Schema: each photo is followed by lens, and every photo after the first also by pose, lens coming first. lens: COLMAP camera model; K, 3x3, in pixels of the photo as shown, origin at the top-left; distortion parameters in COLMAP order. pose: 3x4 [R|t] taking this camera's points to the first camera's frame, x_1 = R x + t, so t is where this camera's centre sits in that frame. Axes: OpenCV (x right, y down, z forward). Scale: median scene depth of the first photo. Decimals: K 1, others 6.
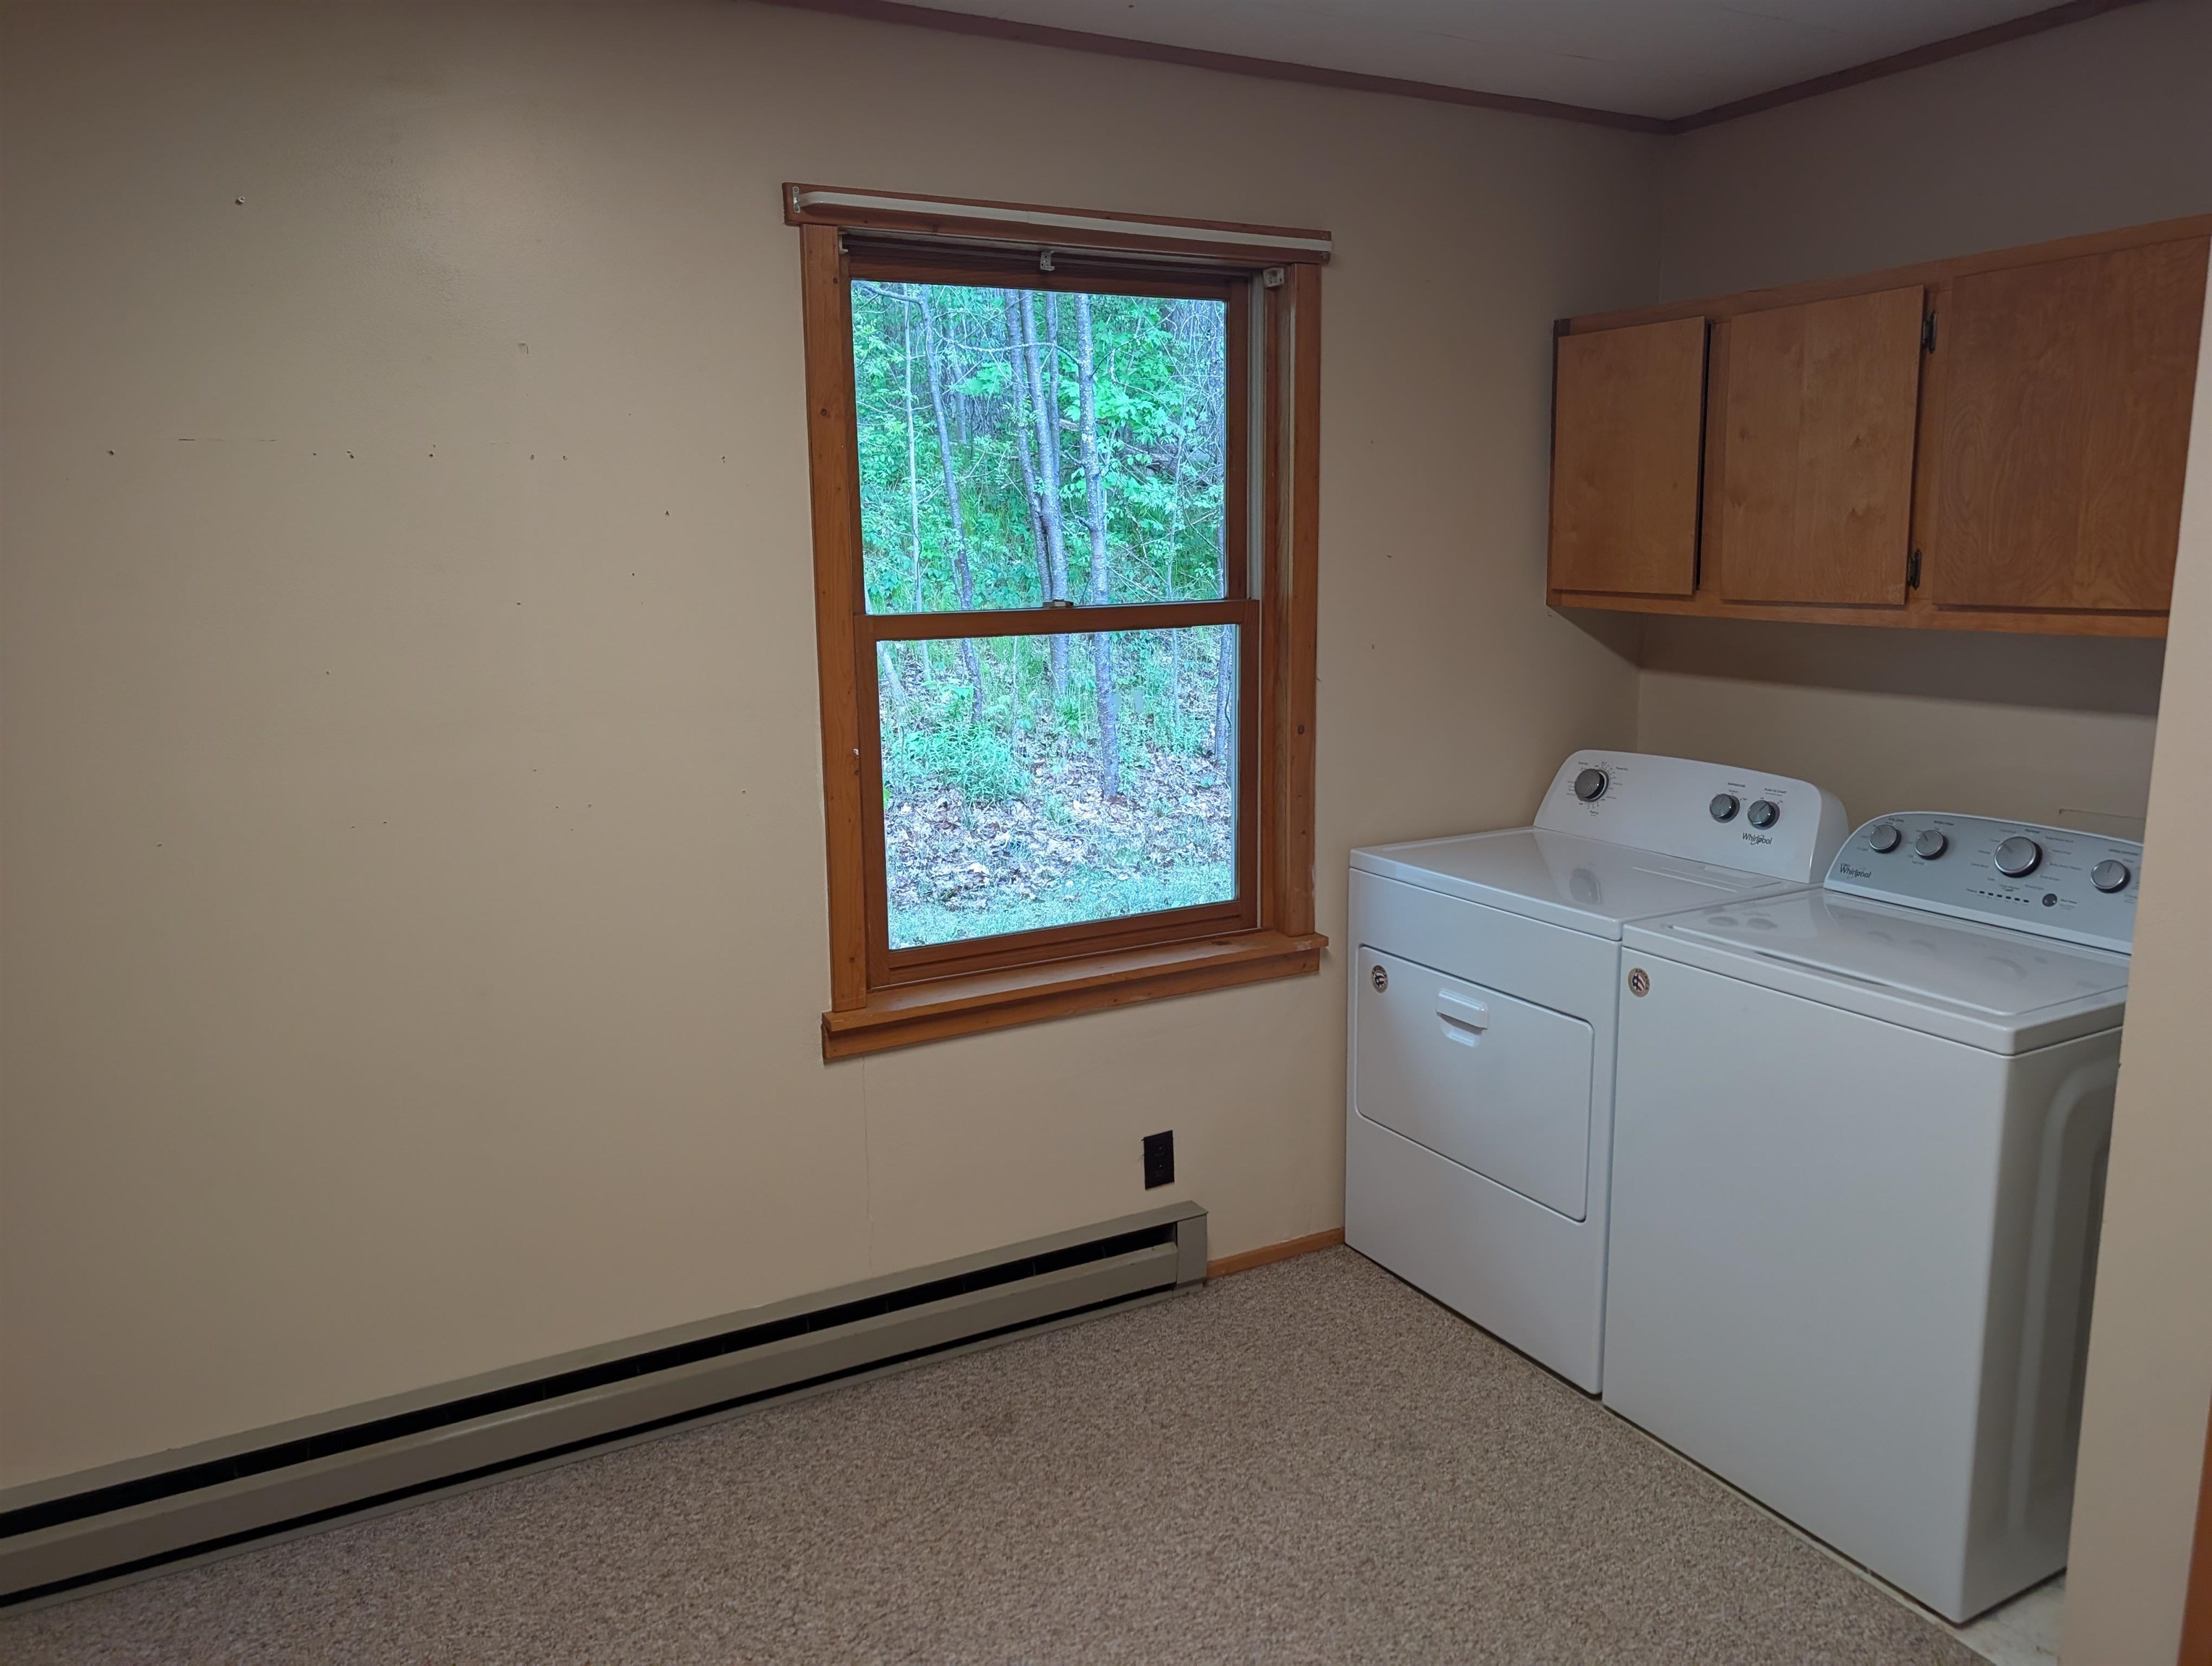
lens RADIAL K [[1567.6, 0, 1119.4], [0, 1567.6, 821.5], [0, 0, 1]] dist [0.015909, -0.002756]
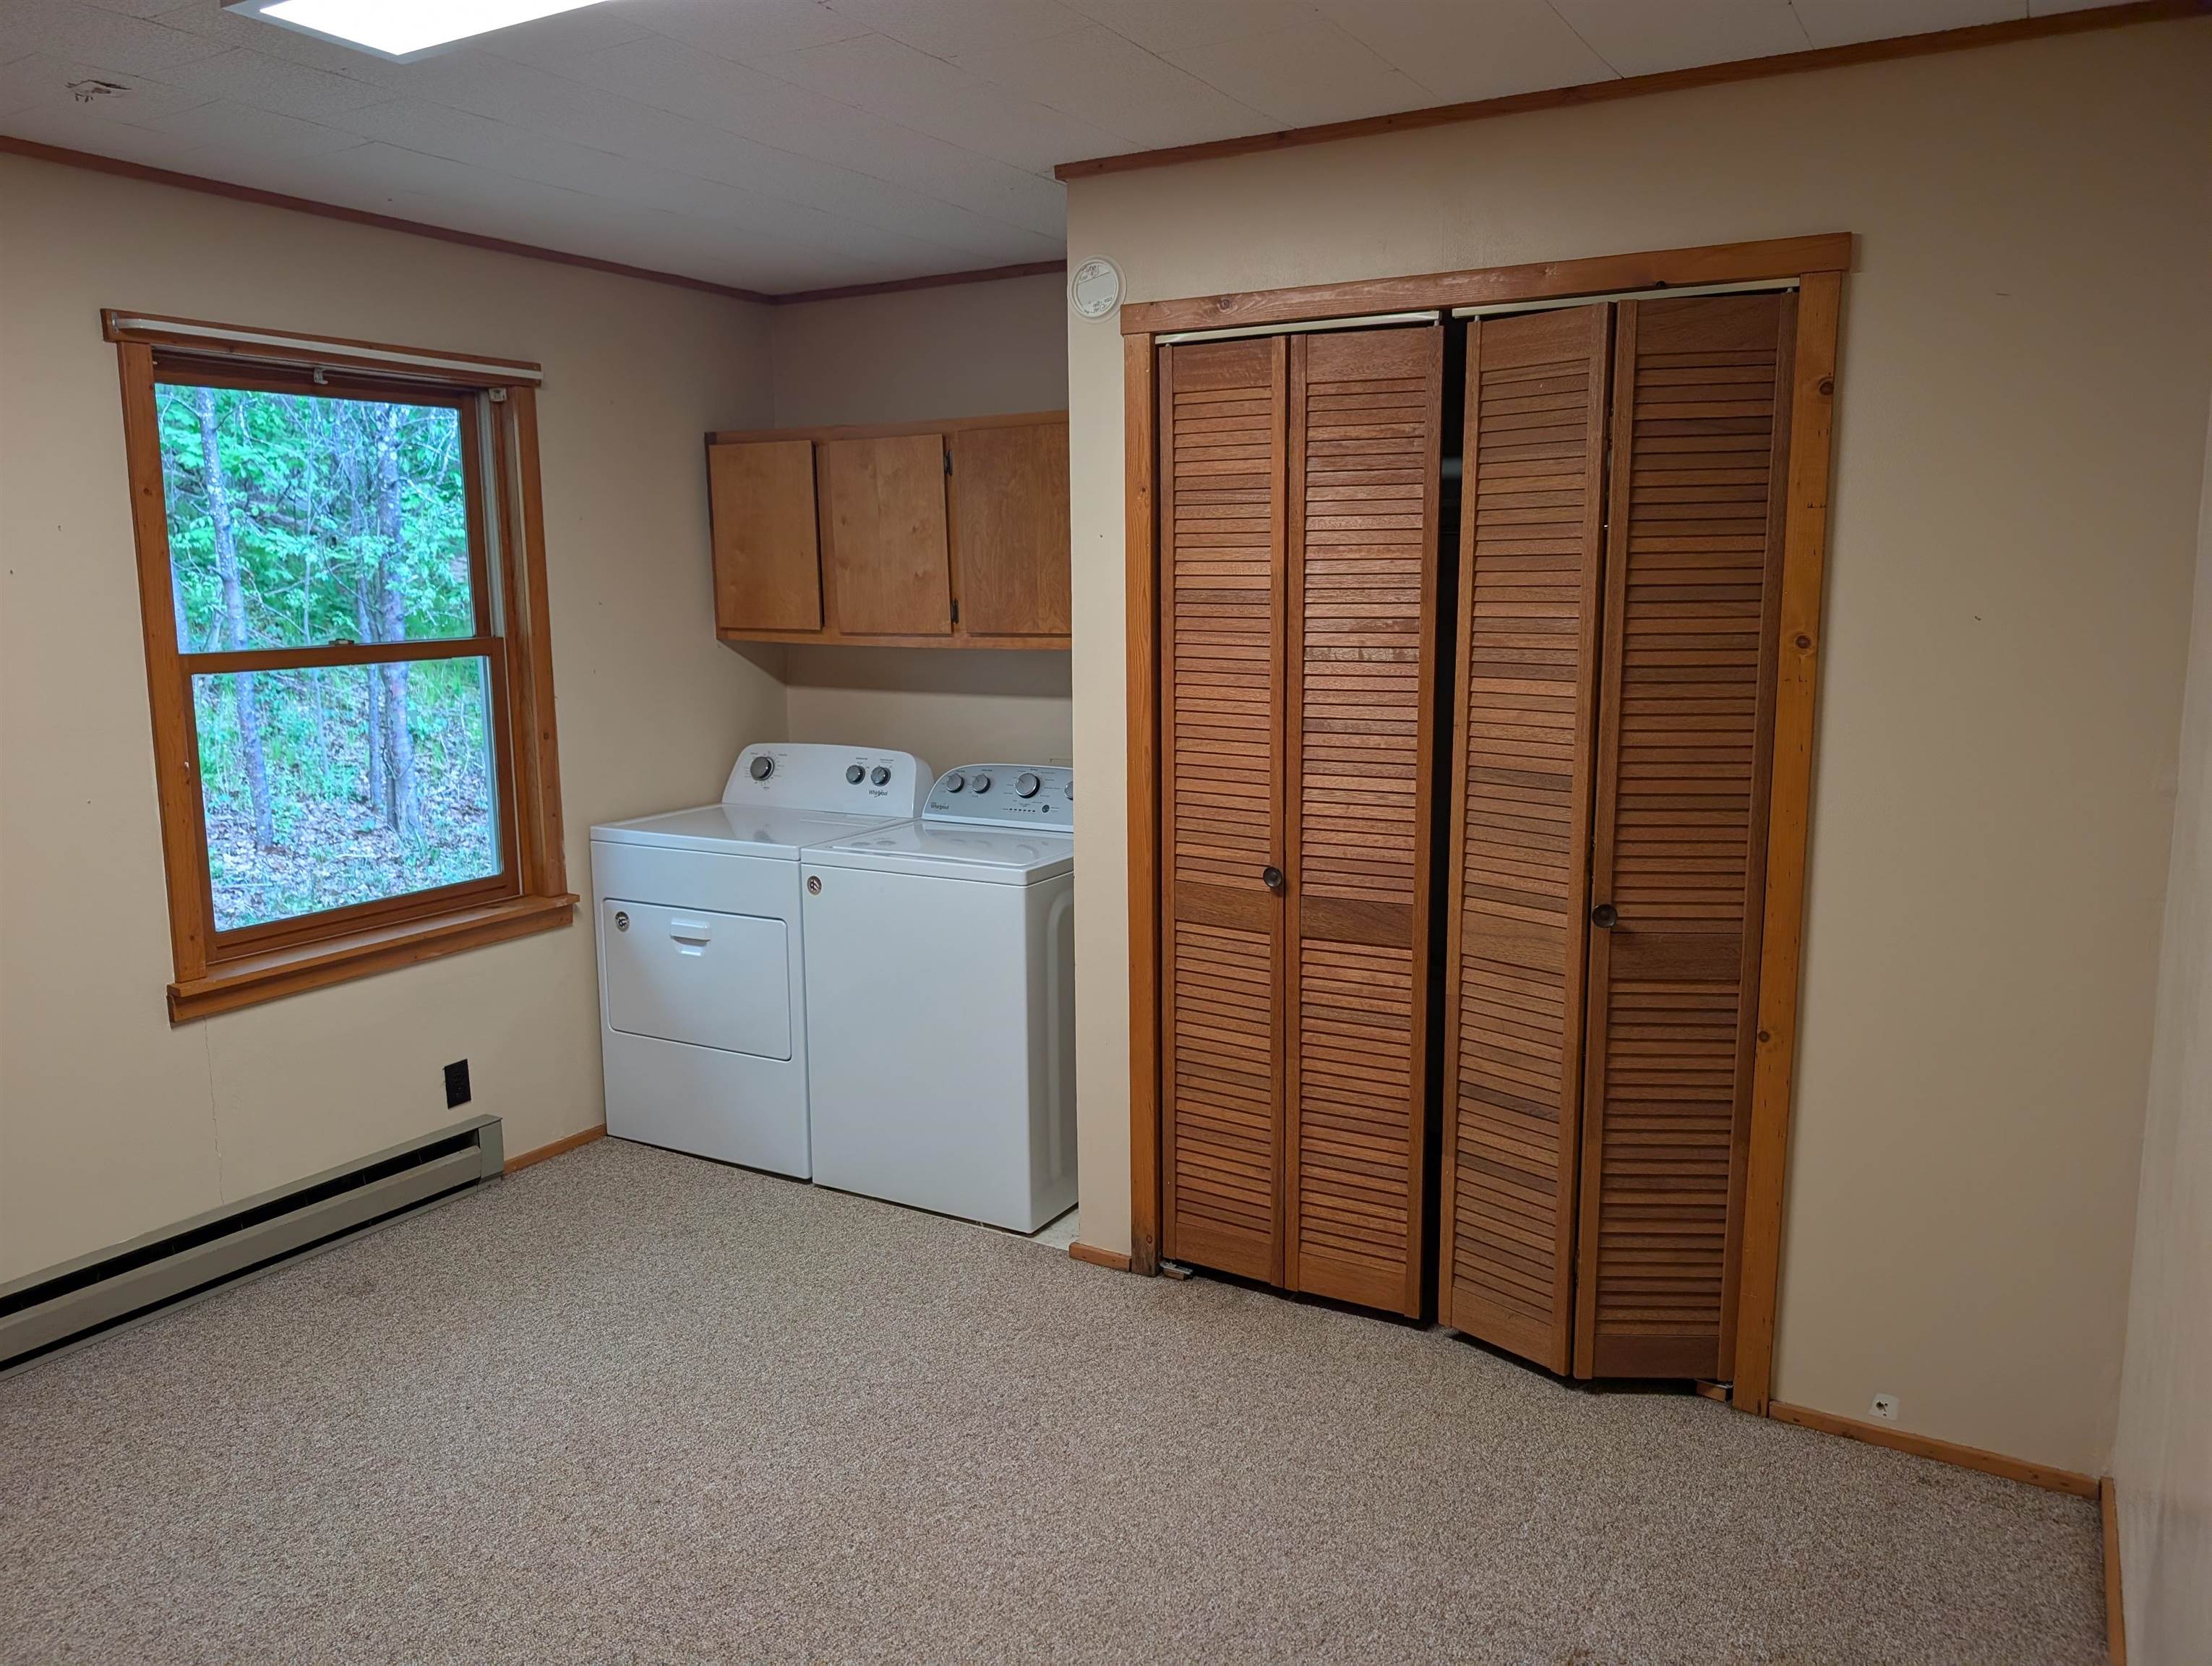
lens RADIAL K [[1567.6, 0, 1119.4], [0, 1567.6, 821.5], [0, 0, 1]] dist [0.015909, -0.002756]
pose [[0.853003, -0.077955, 0.516051, -0.160311], [0.093418, 0.995619, -0.004015, 0.063185], [-0.513477, 0.051633, 0.856549, -0.370333]]
